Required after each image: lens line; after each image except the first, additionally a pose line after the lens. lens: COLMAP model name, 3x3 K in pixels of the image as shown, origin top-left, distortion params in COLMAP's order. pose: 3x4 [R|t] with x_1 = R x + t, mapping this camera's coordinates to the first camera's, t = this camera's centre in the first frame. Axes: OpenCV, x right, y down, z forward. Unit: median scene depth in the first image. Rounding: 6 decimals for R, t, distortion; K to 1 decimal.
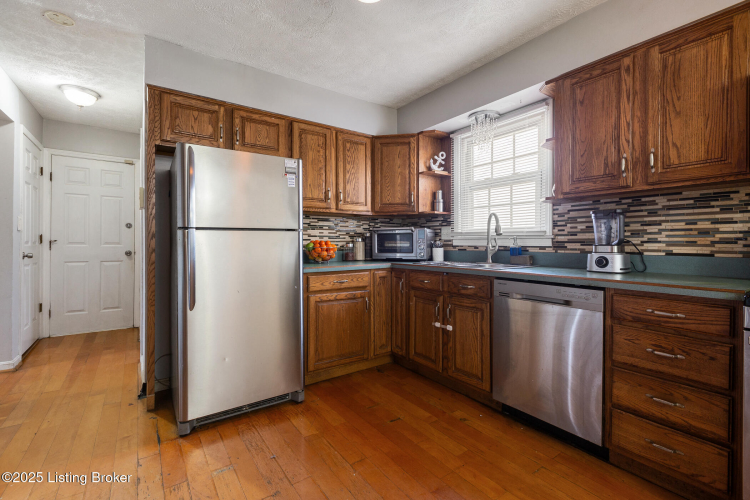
lens RADIAL K [[335.0, 0, 375.6], [0, 335.0, 243.1], [0, 0, 1]] dist [0.002301, -0.001272]
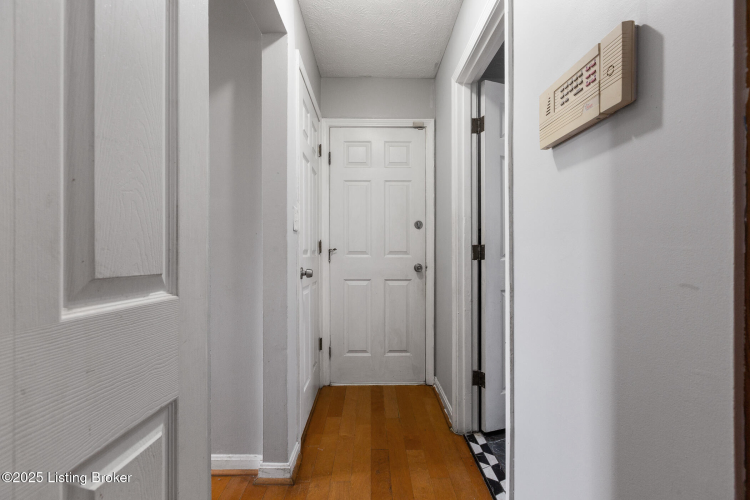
lens RADIAL K [[335.0, 0, 375.1], [0, 335.0, 254.3], [0, 0, 1]] dist [0.002301, -0.001272]
pose [[0.821359, -0.003866, -0.570399, -0.489865], [0.007976, 0.999957, 0.004709, 0.000379], [0.570356, -0.008417, 0.821354, 0.476226]]
